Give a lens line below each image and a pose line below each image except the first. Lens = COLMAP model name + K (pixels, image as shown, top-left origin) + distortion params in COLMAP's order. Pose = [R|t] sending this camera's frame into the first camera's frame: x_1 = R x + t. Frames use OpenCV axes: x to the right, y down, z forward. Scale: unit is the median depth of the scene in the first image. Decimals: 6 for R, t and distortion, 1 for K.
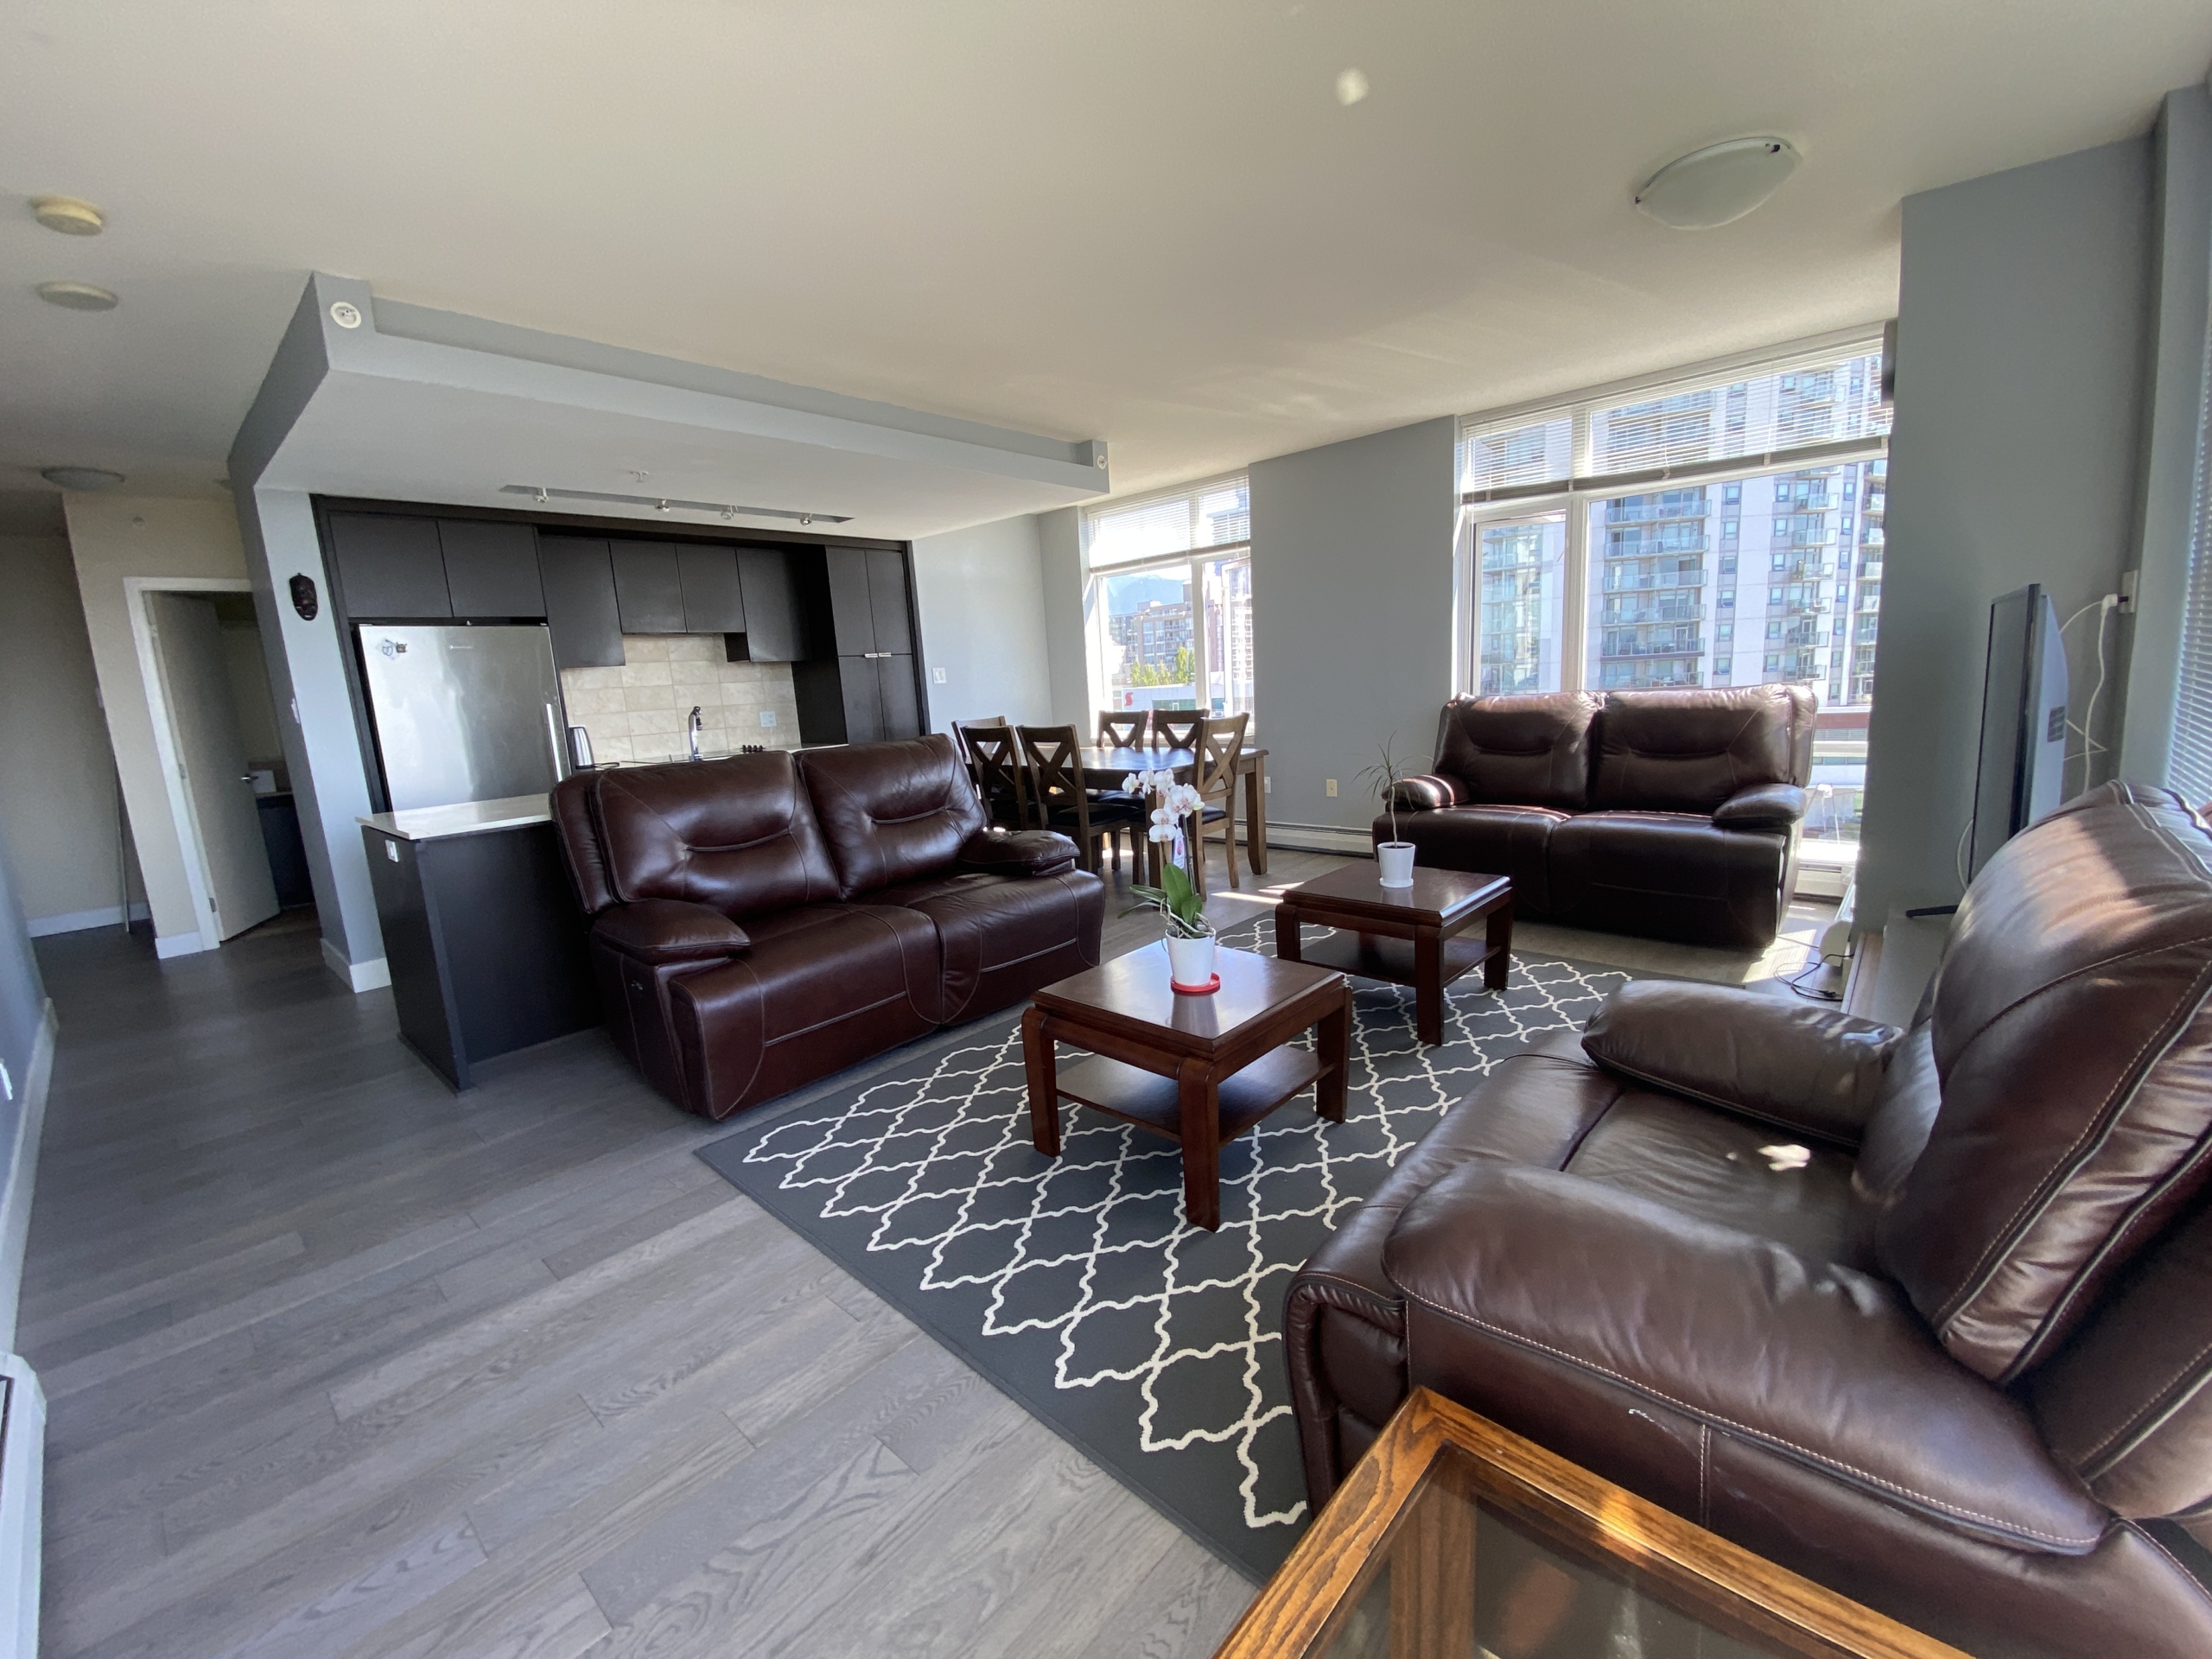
lens RADIAL K [[896.6, 0, 1109.9], [0, 896.6, 832.9], [0, 0, 1]] dist [0.043000, -0.029067]
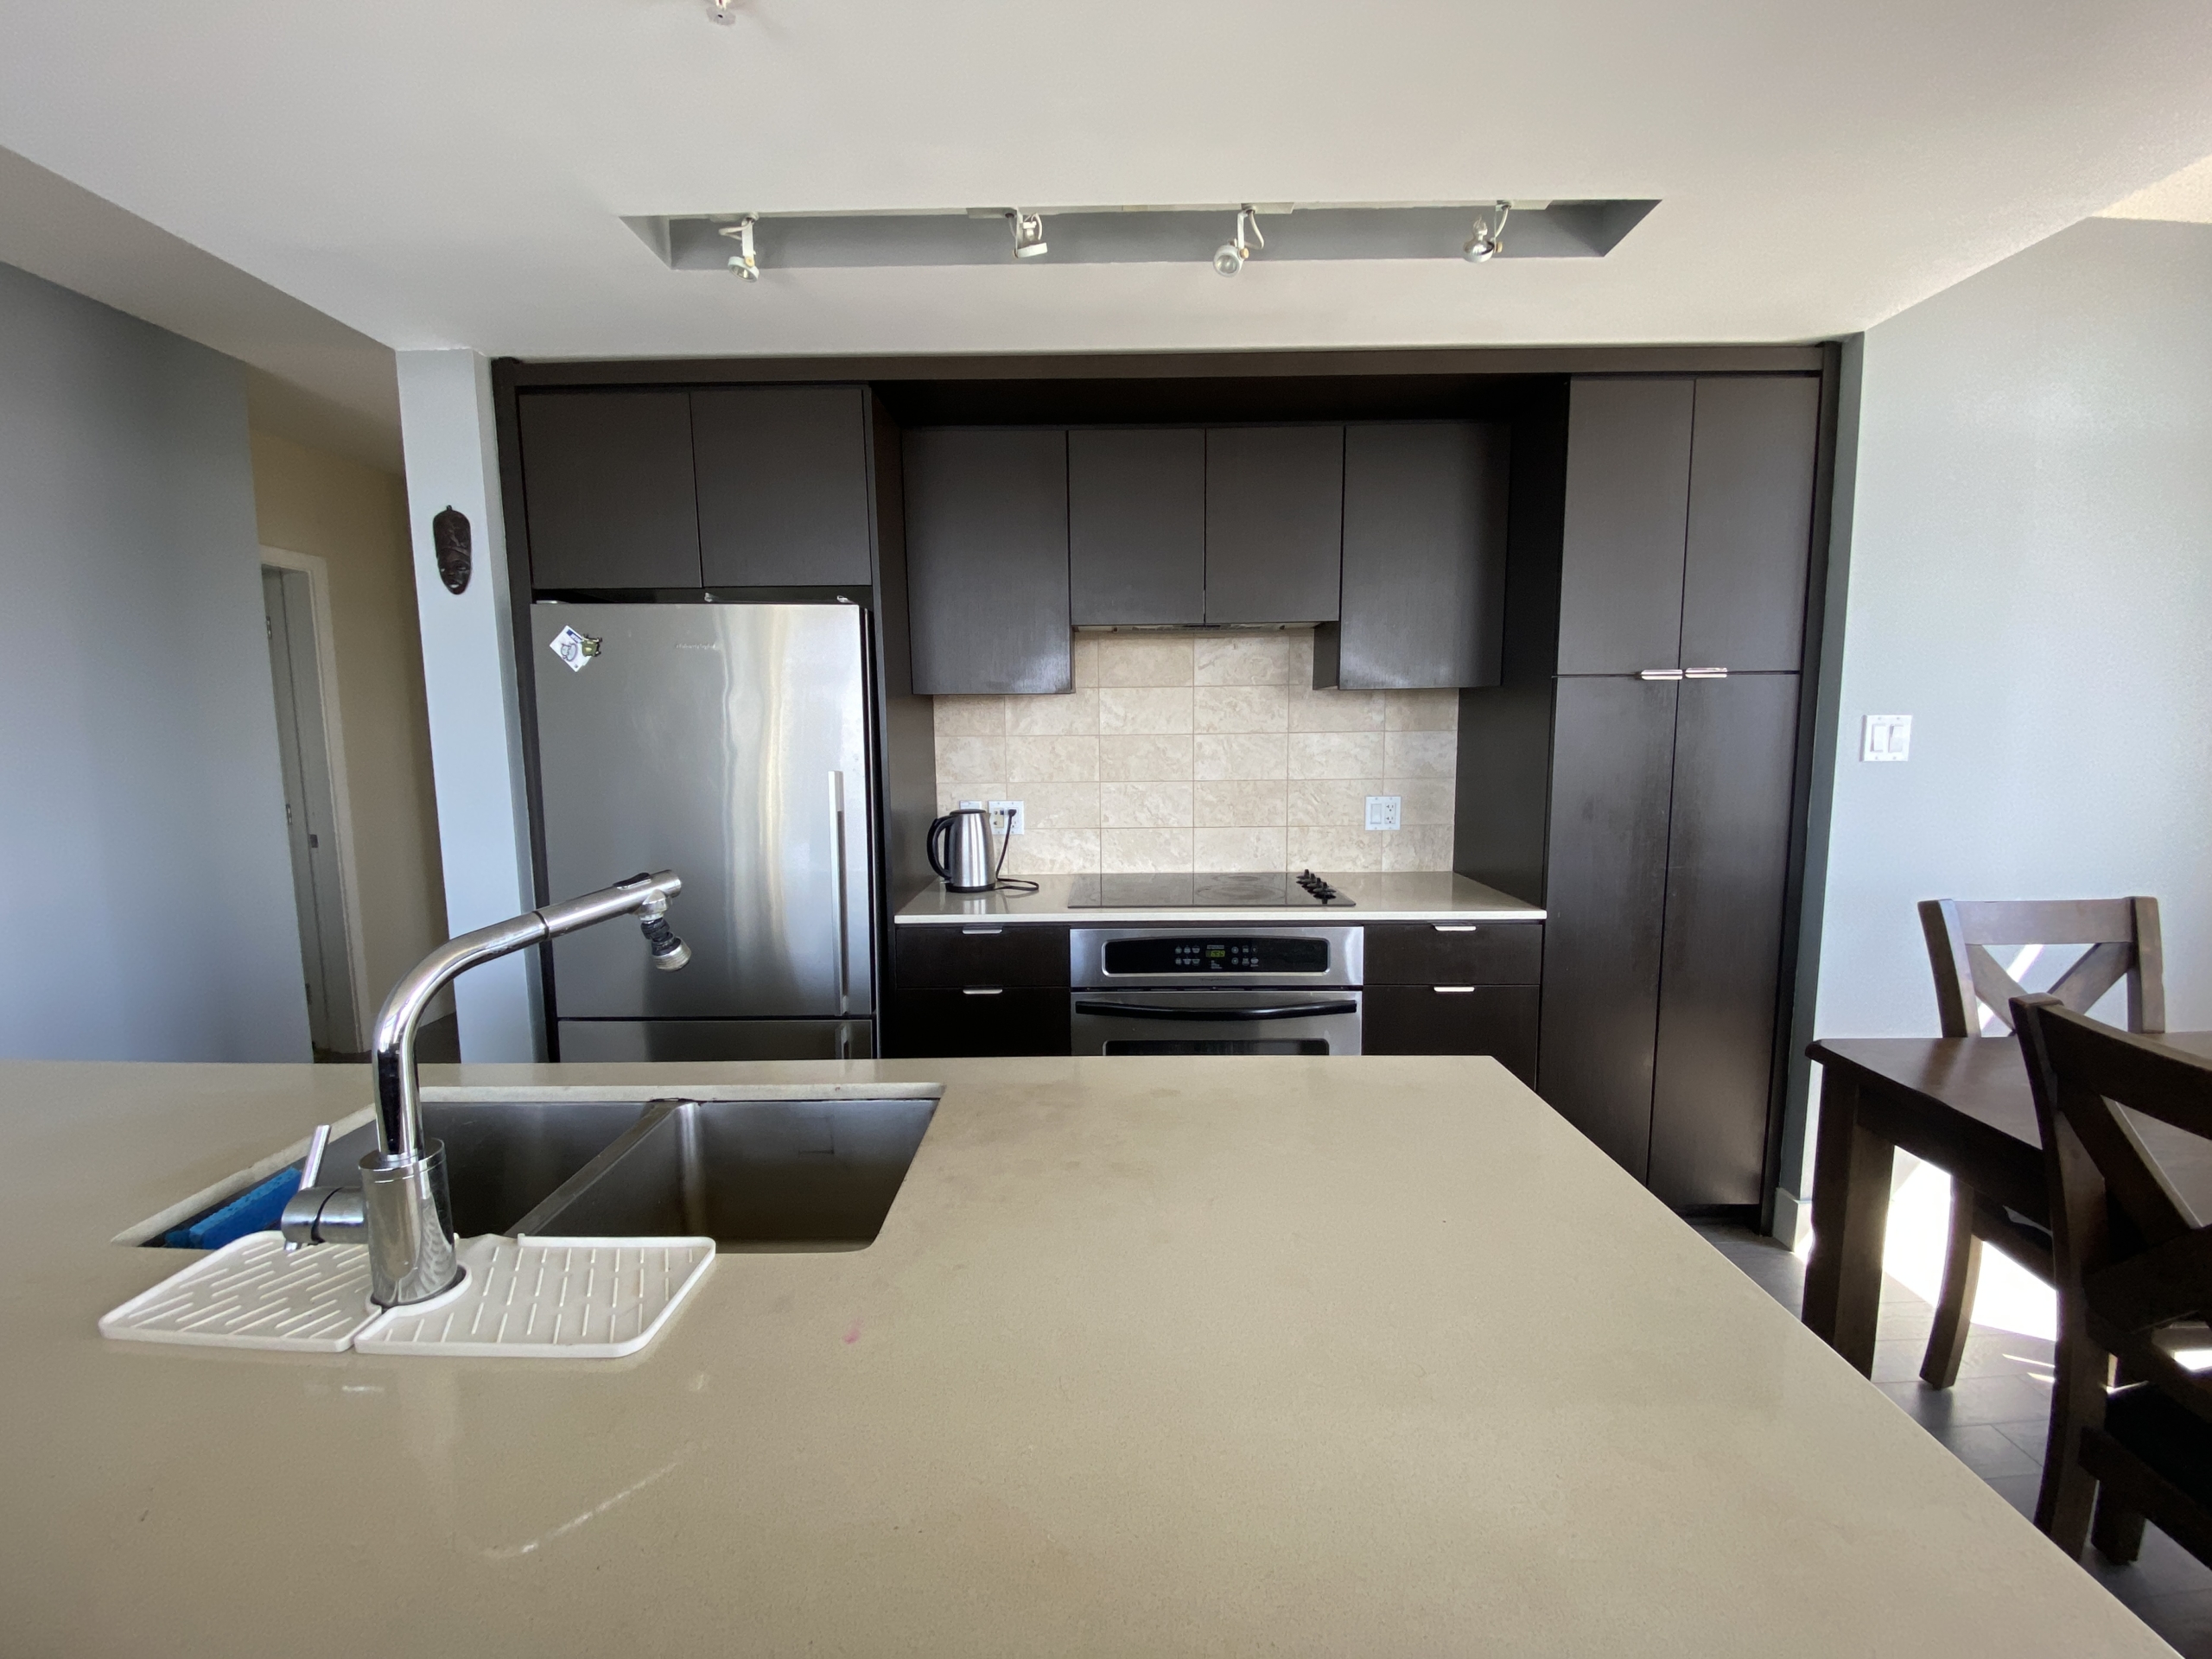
lens RADIAL K [[890.1, 0, 1092.2], [0, 890.1, 849.7], [0, 0, 1]] dist [0.019105, -0.028253]
pose [[0.658466, 0.149177, -0.737678, -0.143239], [-0.154323, 0.986094, 0.061662, -0.115901], [0.736619, 0.073239, 0.672331, 0.602246]]
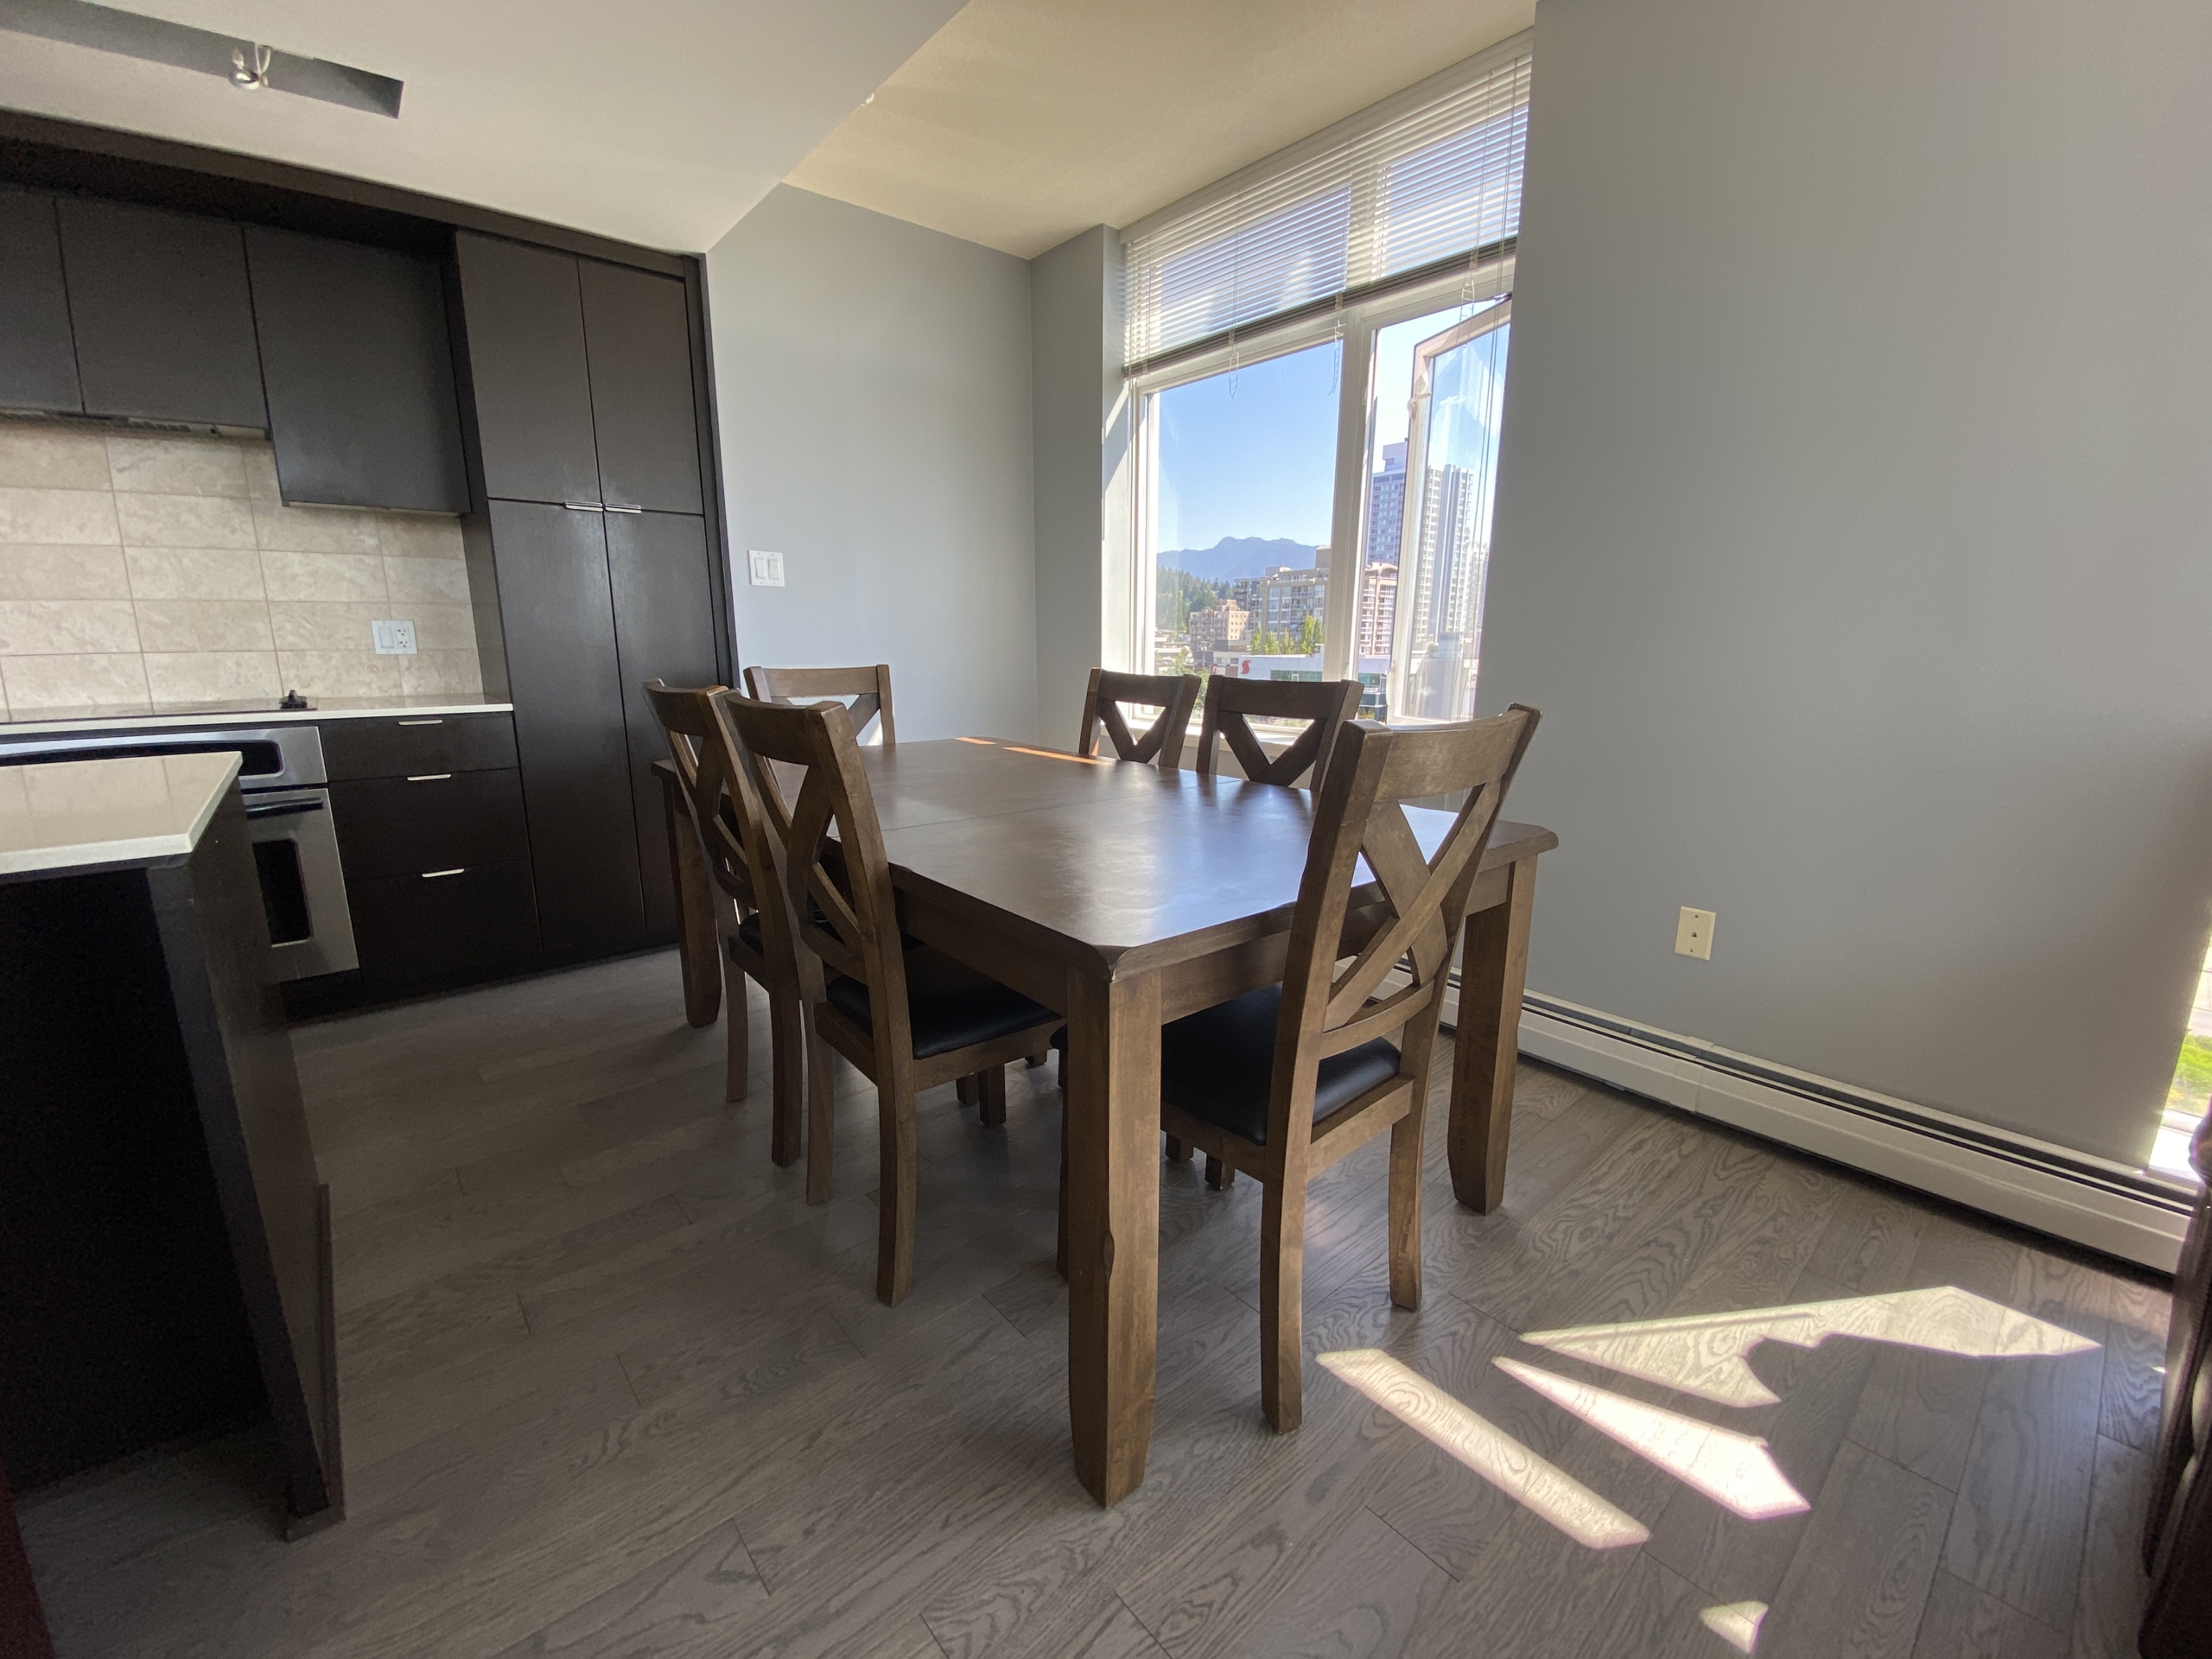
lens RADIAL K [[896.6, 0, 1109.9], [0, 896.6, 832.9], [0, 0, 1]] dist [0.043000, -0.029067]
pose [[0.989503, 0.086867, -0.115488, 0.053866], [-0.082289, 0.995644, 0.043846, -0.078212], [0.118794, -0.033882, 0.992341, 0.582840]]
